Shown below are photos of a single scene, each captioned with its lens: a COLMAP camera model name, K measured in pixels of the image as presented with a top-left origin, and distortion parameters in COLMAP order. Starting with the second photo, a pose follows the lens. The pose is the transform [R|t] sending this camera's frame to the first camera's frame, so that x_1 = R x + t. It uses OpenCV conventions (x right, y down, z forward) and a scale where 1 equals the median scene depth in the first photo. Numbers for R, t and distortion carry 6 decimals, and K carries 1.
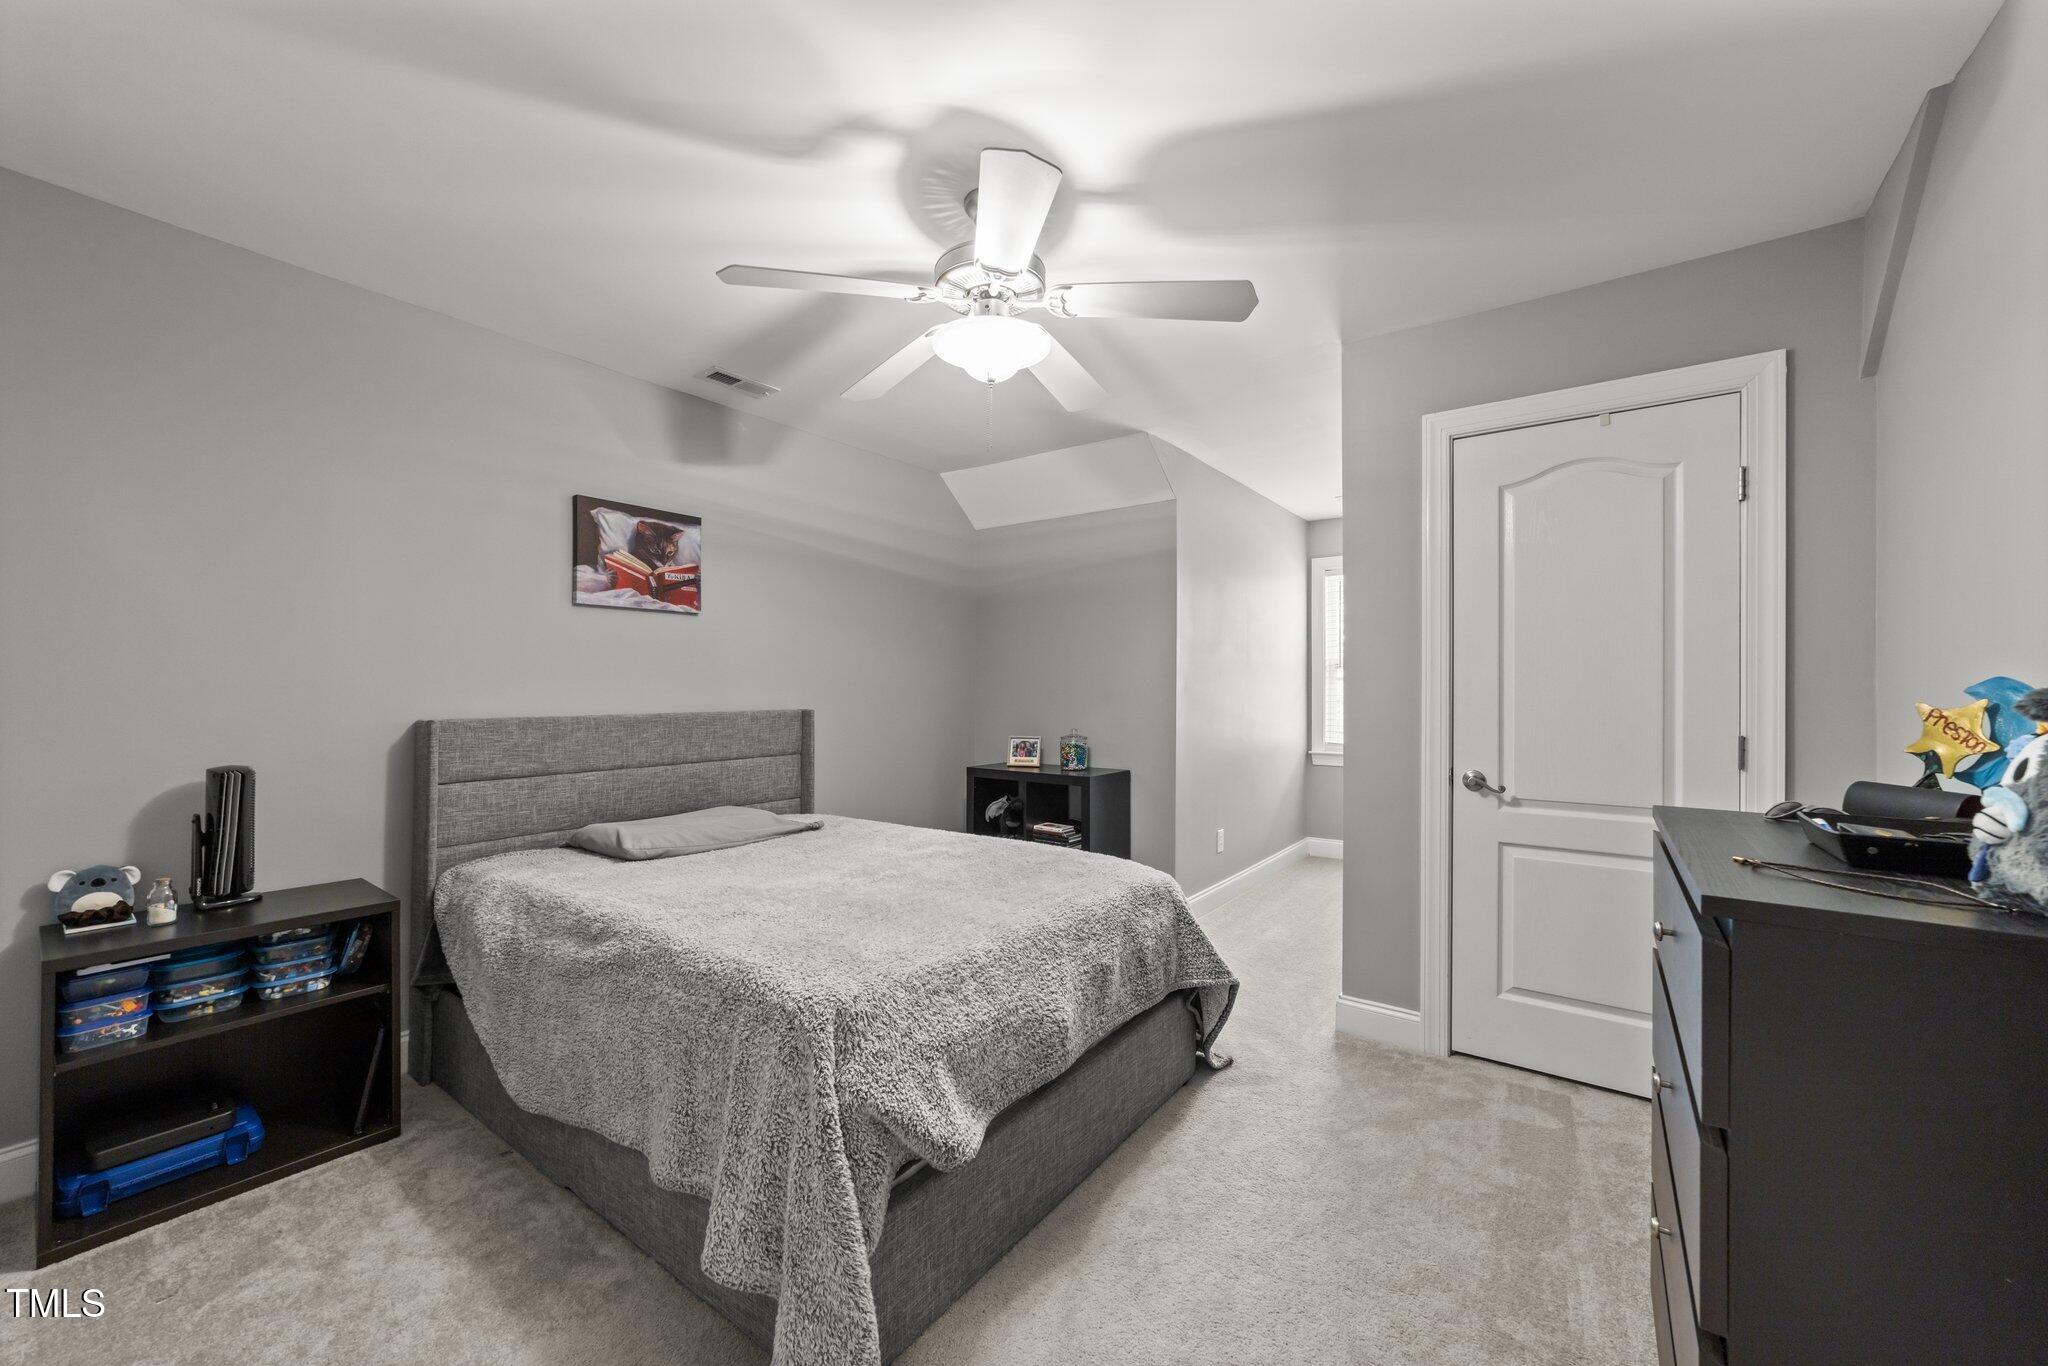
lens RADIAL K [[782.2, 0, 1019.4], [0, 782.2, 683.1], [0, 0, 1]] dist [-0.001263, 0.000714]
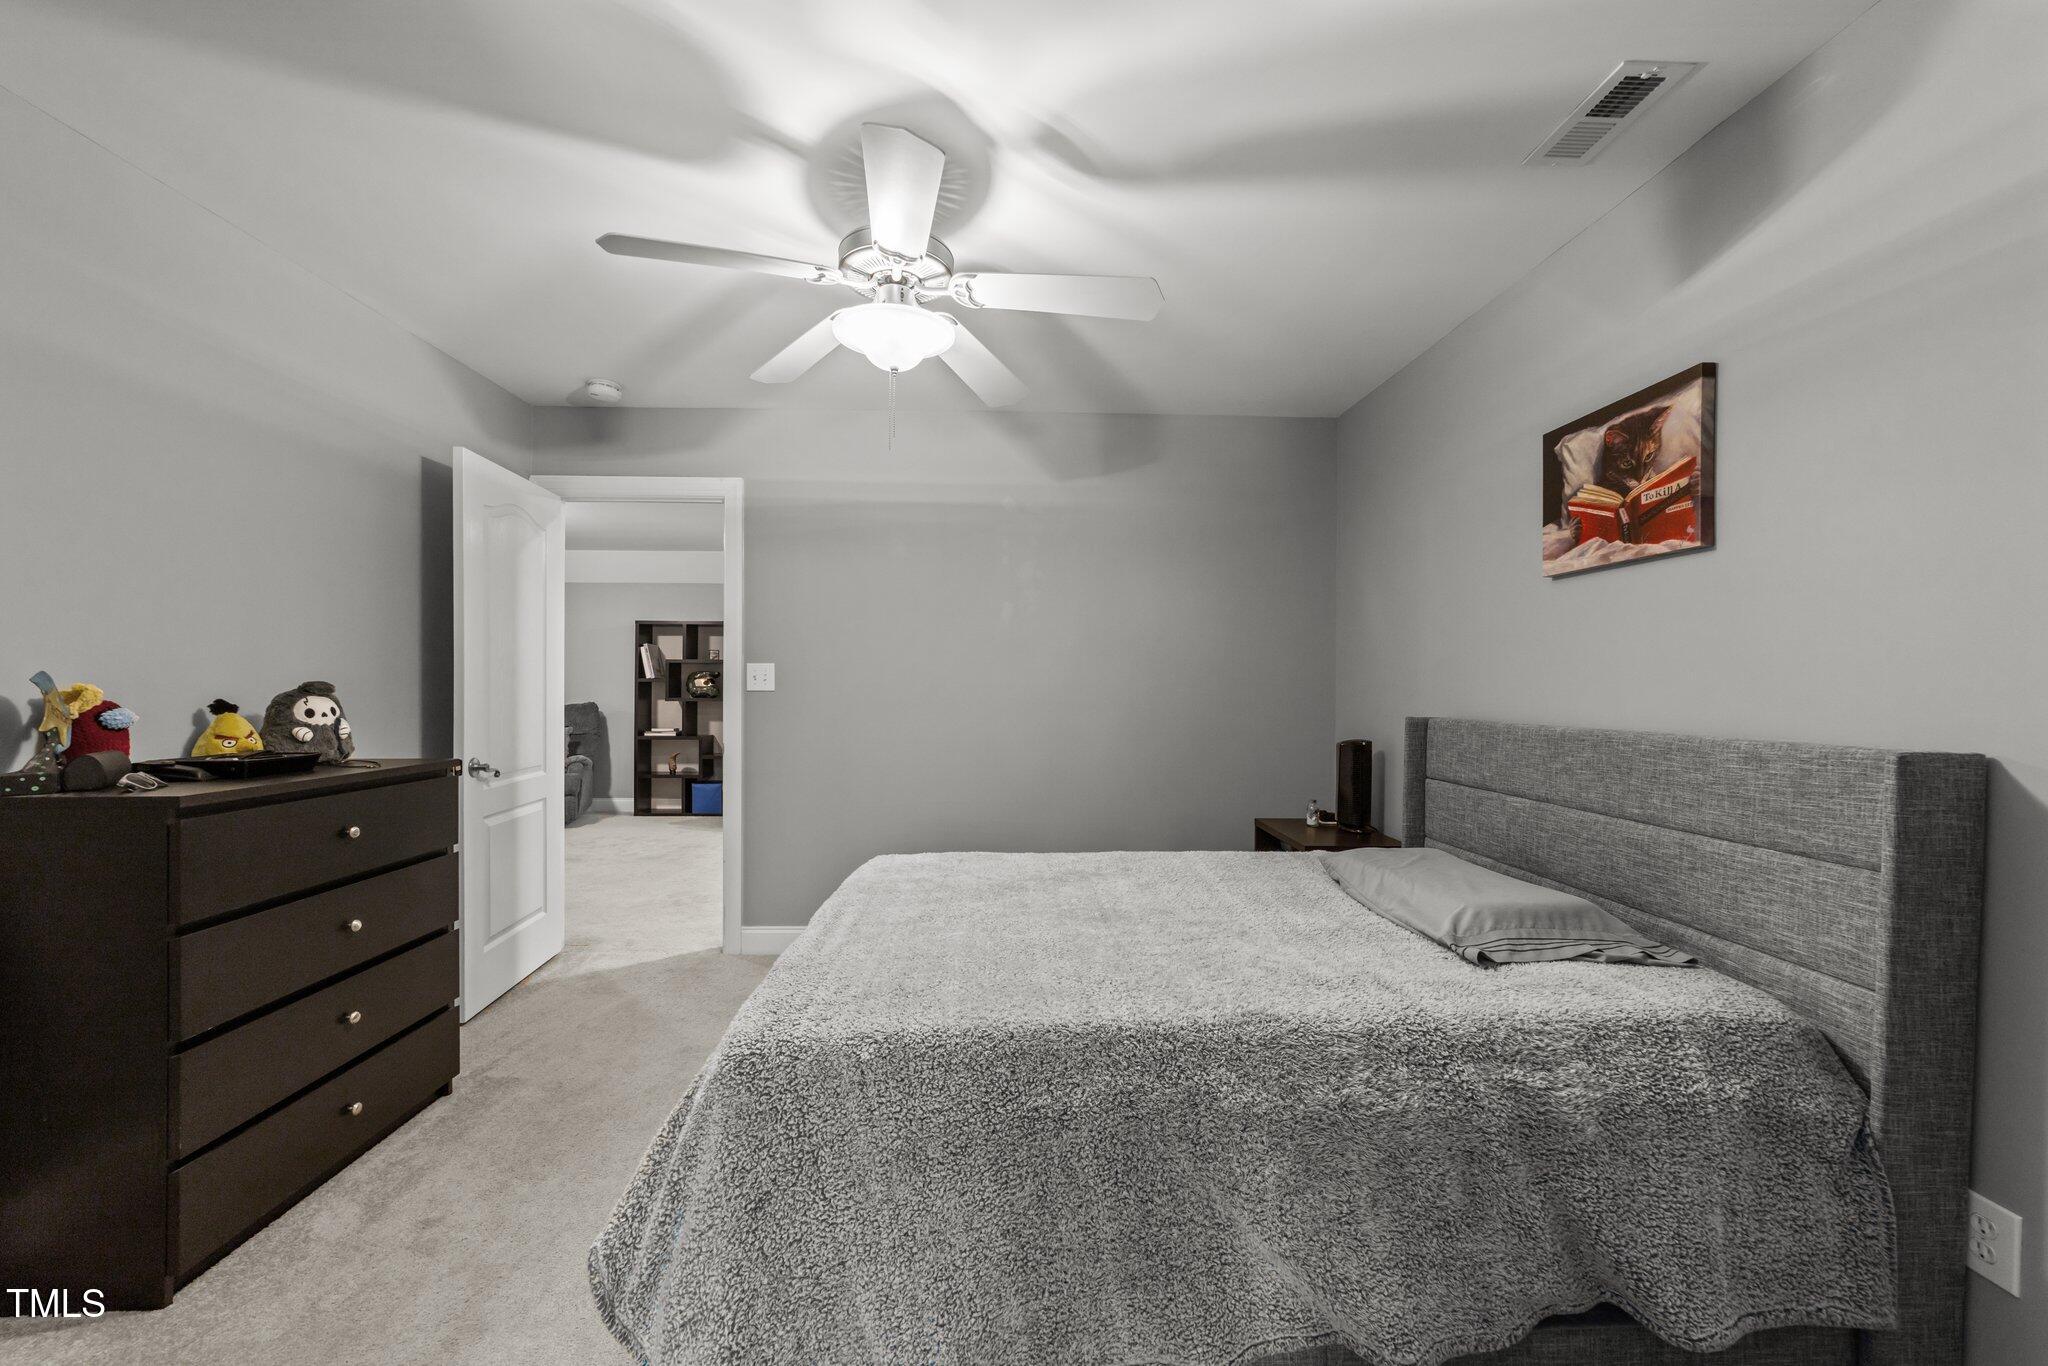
lens RADIAL K [[782.2, 0, 1016.5], [0, 782.2, 689.4], [0, 0, 1]] dist [-0.001263, 0.000714]
pose [[-0.779541, -0.000716, -0.626351, 0.290326], [-0.001032, 0.999999, 0.000141, 0.007373], [0.626351, 0.000756, -0.779541, 1.180404]]
